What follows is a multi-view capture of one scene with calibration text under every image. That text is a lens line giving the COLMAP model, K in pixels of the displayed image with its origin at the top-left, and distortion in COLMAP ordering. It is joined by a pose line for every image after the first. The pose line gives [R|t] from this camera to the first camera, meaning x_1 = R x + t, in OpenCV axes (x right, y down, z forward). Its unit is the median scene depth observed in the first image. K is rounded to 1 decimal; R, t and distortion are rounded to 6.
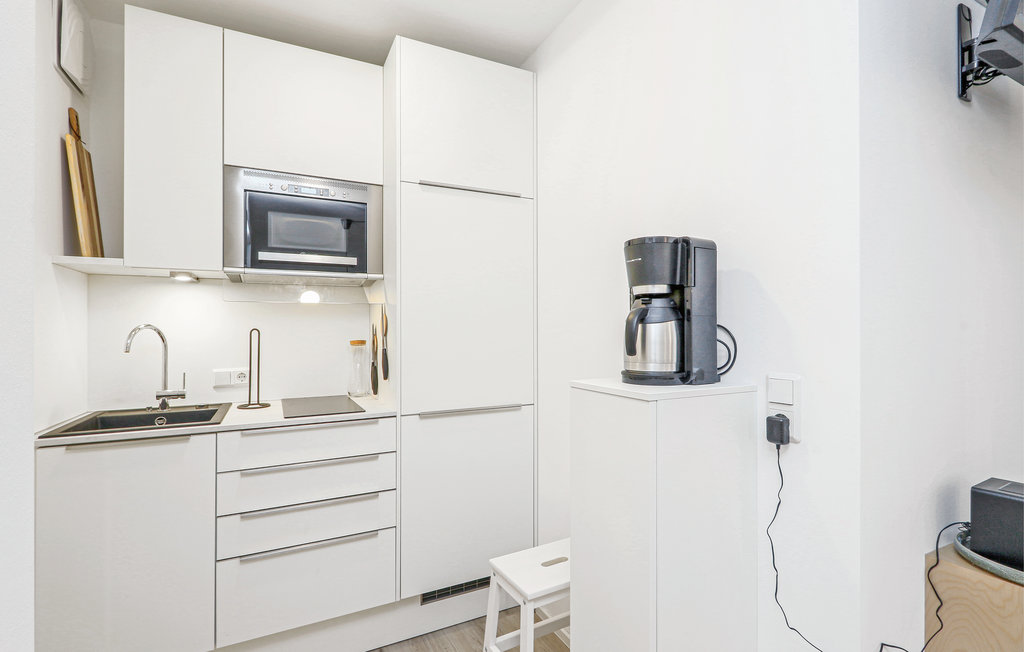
lens RADIAL K [[492.4, 0, 512.0], [0, 492.4, 326.0], [0, 0, 1]] dist [0.012180, 0.000280]
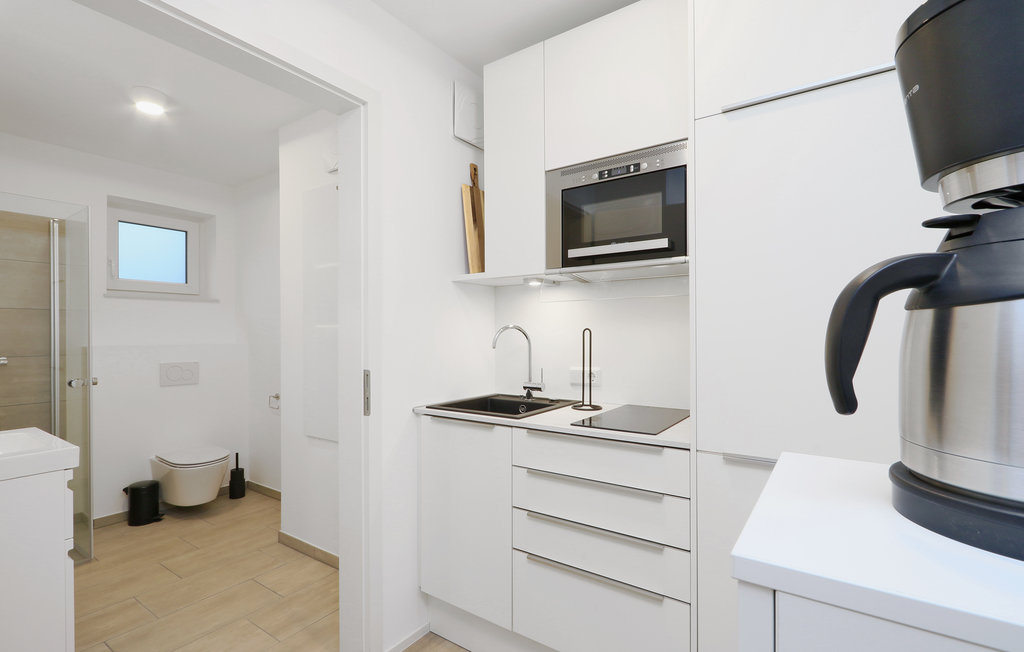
lens RADIAL K [[477.4, 0, 512.0], [0, 477.4, 326.0], [0, 0, 1]] dist [-0.001753, -0.000264]
pose [[0.457674, -0.009015, -0.889074, 0.269580], [0.009286, 0.999943, -0.005359, 0.004819], [0.889071, -0.005803, 0.457732, 0.461397]]
